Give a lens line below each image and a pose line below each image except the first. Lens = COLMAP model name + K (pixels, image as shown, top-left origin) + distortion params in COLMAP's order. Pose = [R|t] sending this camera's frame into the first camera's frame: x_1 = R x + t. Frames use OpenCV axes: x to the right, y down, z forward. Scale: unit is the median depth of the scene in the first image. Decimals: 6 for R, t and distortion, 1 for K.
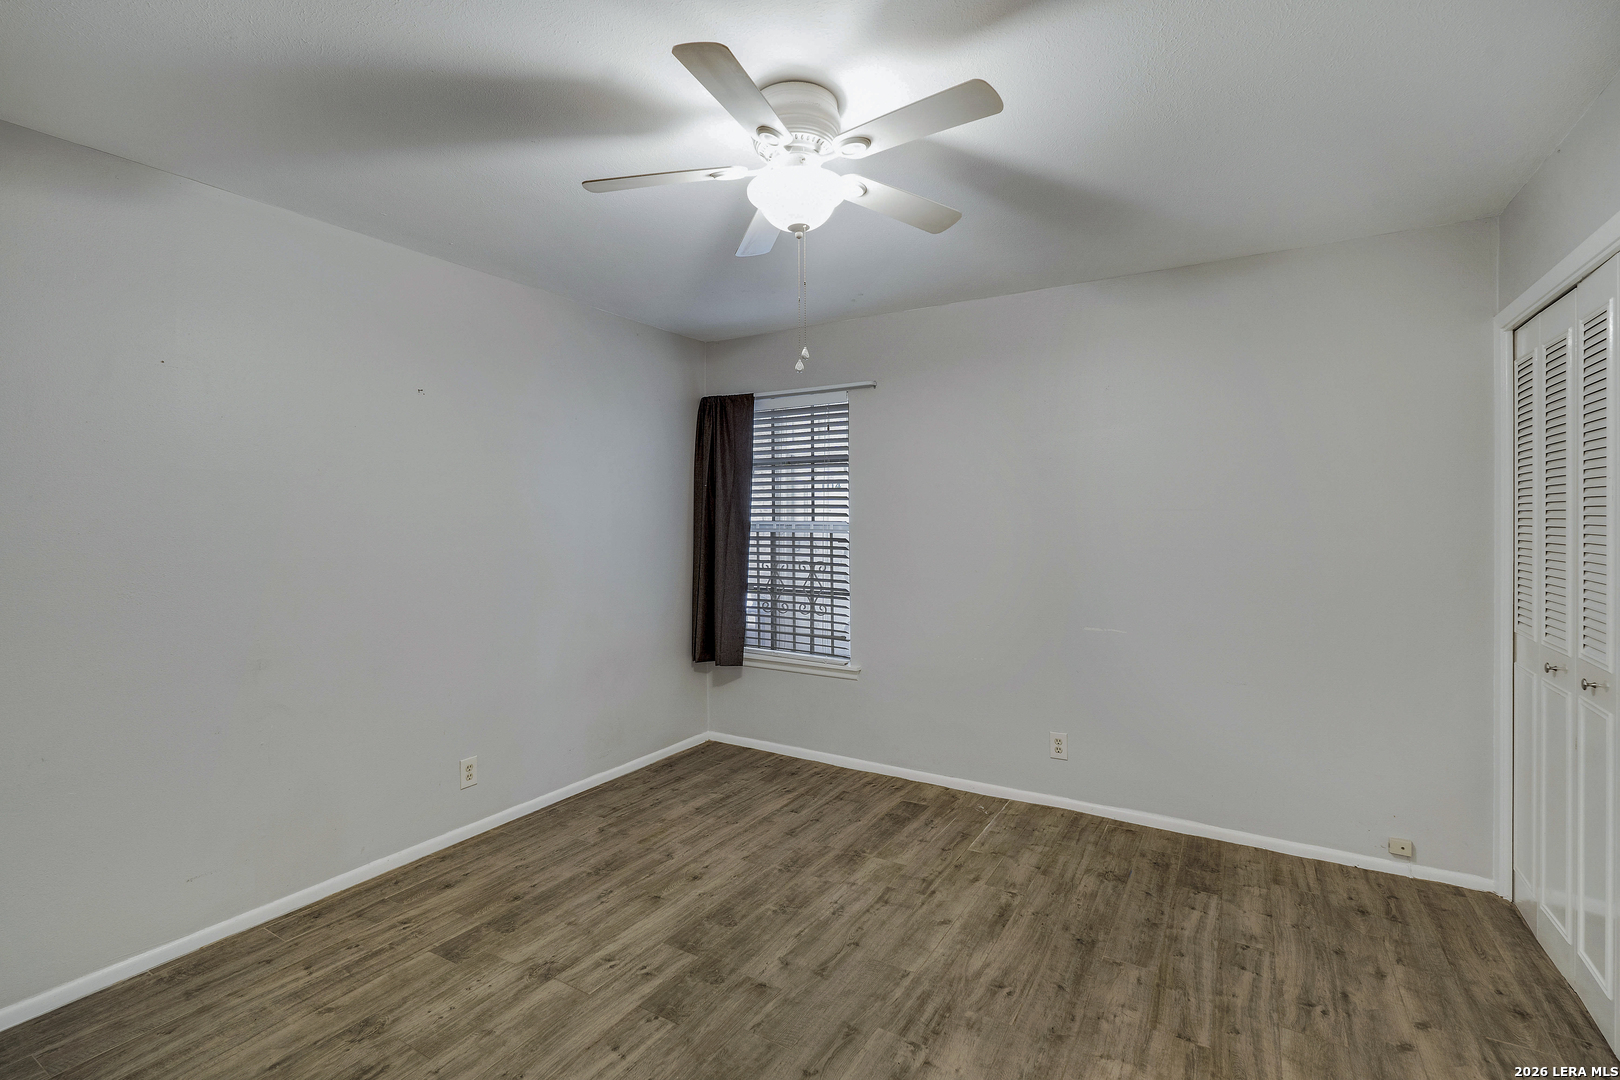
lens RADIAL K [[769.7, 0, 848.6], [0, 769.7, 538.5], [0, 0, 1]] dist [-0.001270, -0.000108]
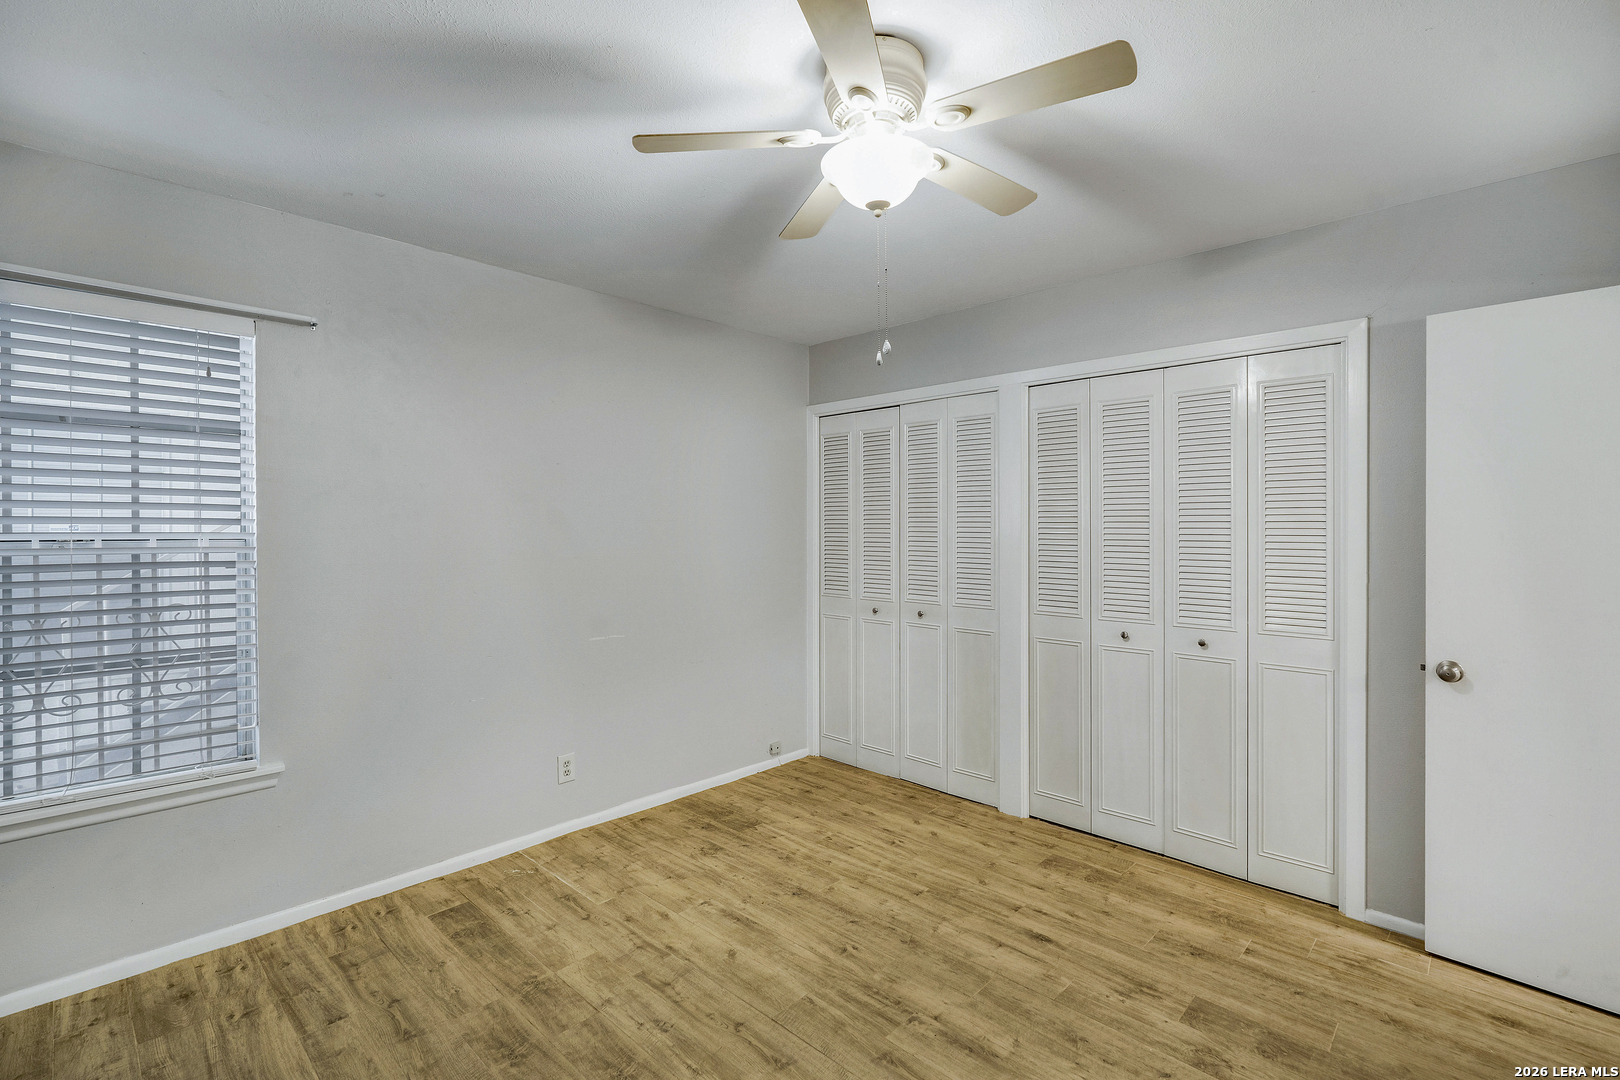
lens RADIAL K [[716.9, 0, 800.5], [0, 716.9, 536.2], [0, 0, 1]] dist [-0.004372, -0.000062]
pose [[0.239224, -0.010413, 0.970909, -0.586391], [0.026138, 0.999649, 0.004281, -0.013331], [-0.970613, 0.024354, 0.239412, 0.579090]]
